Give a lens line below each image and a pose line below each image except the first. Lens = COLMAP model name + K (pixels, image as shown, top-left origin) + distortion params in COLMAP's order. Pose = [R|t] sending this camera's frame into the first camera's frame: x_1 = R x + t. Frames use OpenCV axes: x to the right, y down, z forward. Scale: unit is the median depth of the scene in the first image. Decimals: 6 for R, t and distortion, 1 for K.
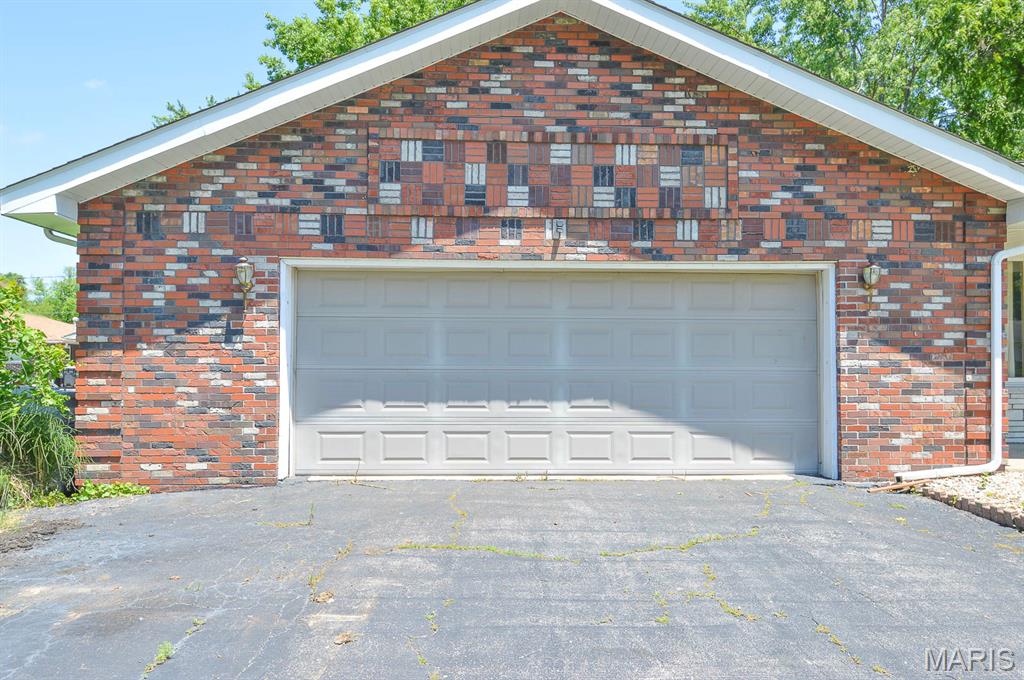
lens RADIAL K [[779.3, 0, 522.8], [0, 779.3, 346.0], [0, 0, 1]] dist [0.021315, -0.023211]
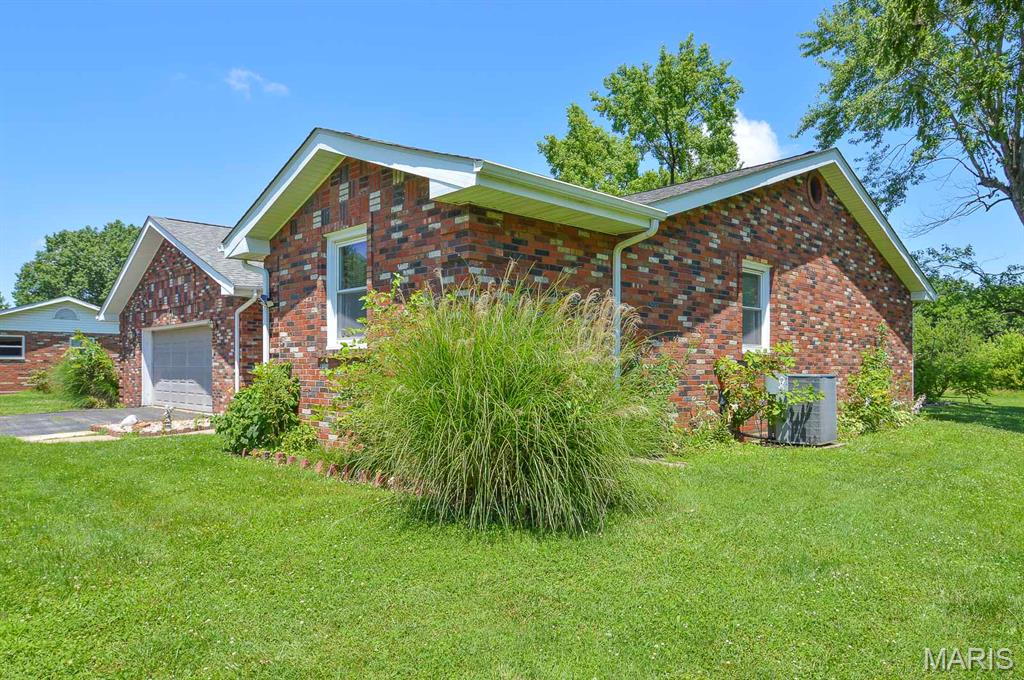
lens RADIAL K [[672.7, 0, 530.0], [0, 672.7, 370.3], [0, 0, 1]] dist [0.000229, 0.000608]
pose [[0.677353, 0.001041, -0.735657, 2.484114], [0.013258, 0.999819, 0.013622, 0.026472], [0.735539, -0.018980, 0.677217, 0.365208]]
